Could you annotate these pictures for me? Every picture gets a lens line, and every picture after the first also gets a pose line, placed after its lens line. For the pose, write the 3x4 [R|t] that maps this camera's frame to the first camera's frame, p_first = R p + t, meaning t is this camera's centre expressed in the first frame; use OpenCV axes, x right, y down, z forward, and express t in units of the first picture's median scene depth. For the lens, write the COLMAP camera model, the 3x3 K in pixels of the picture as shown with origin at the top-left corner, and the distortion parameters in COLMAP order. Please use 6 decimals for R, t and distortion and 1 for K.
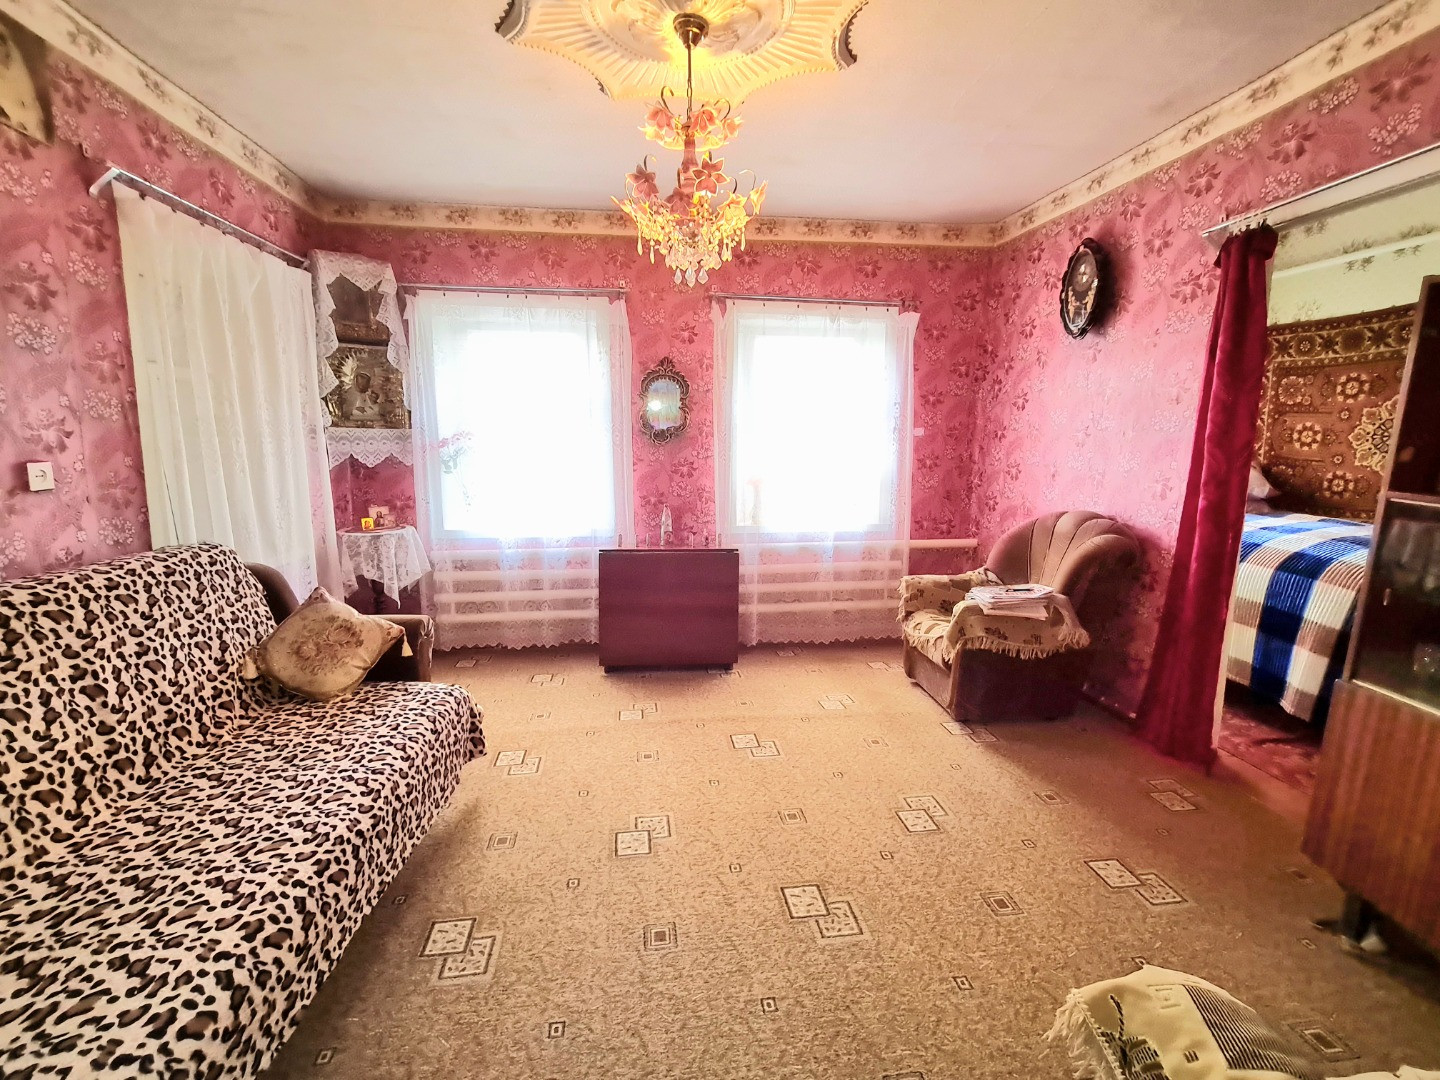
lens RADIAL K [[626.2, 0, 720.1], [0, 626.2, 540.2], [0, 0, 1]] dist [-0.002440, 0.000043]
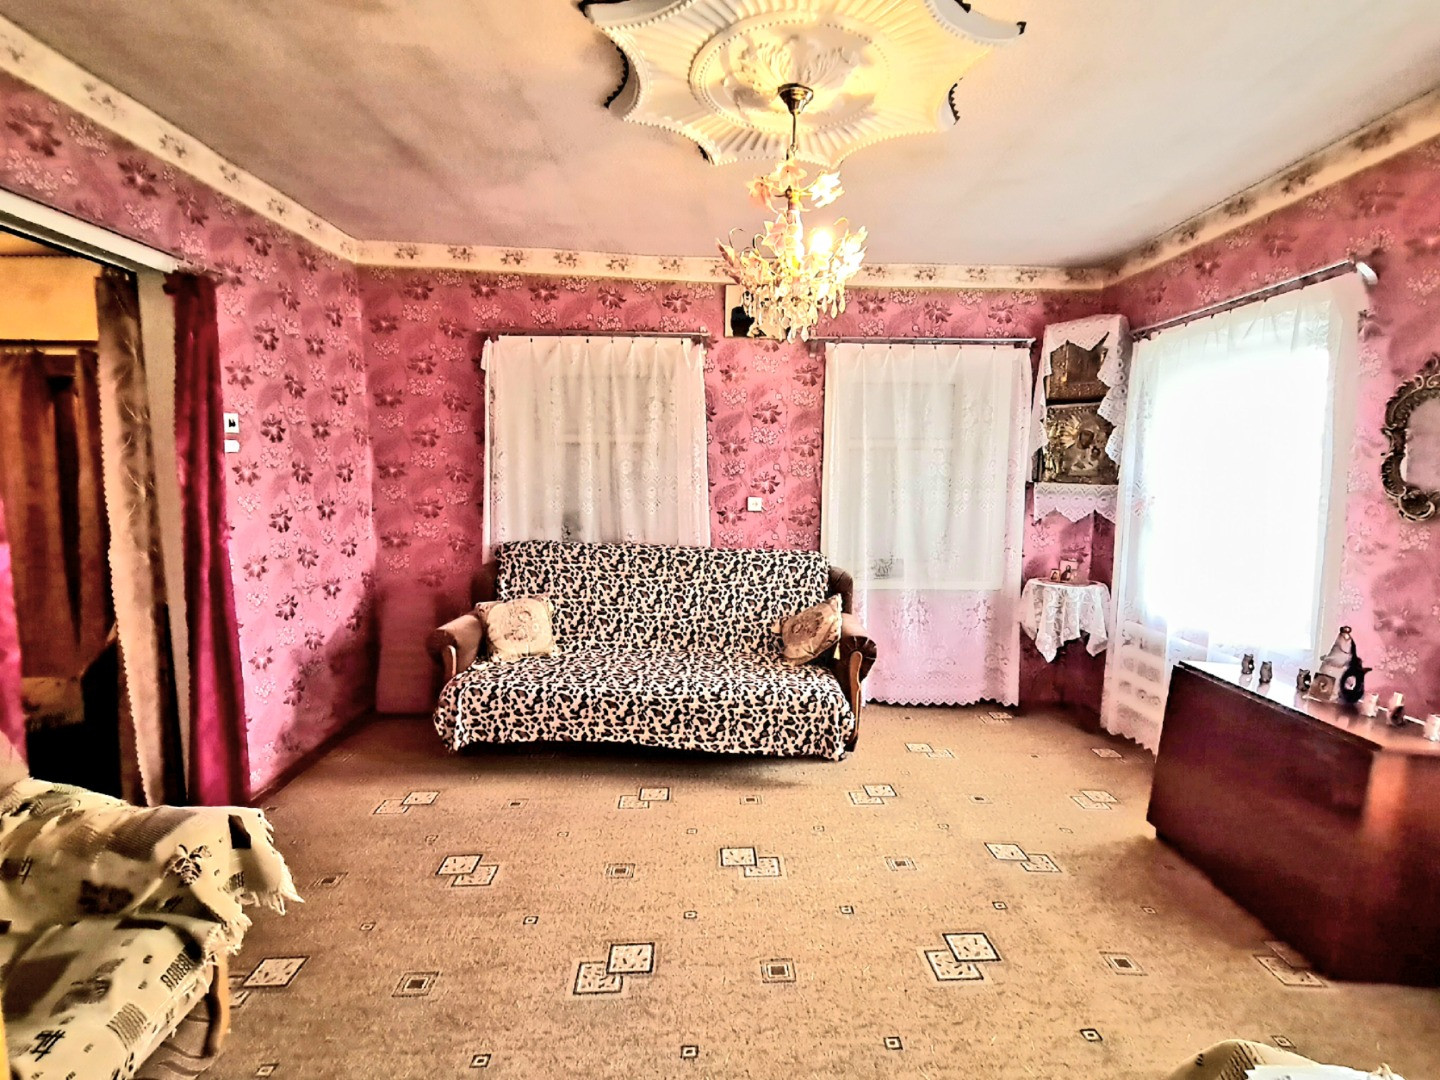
lens RADIAL K [[626.2, 0, 718.8], [0, 626.2, 536.6], [0, 0, 1]] dist [-0.002440, 0.000043]
pose [[-0.045691, 0.090903, -0.994811, 0.595822], [-0.183336, 0.978173, 0.097804, -0.109360], [0.981988, 0.186853, -0.028028, 0.591888]]
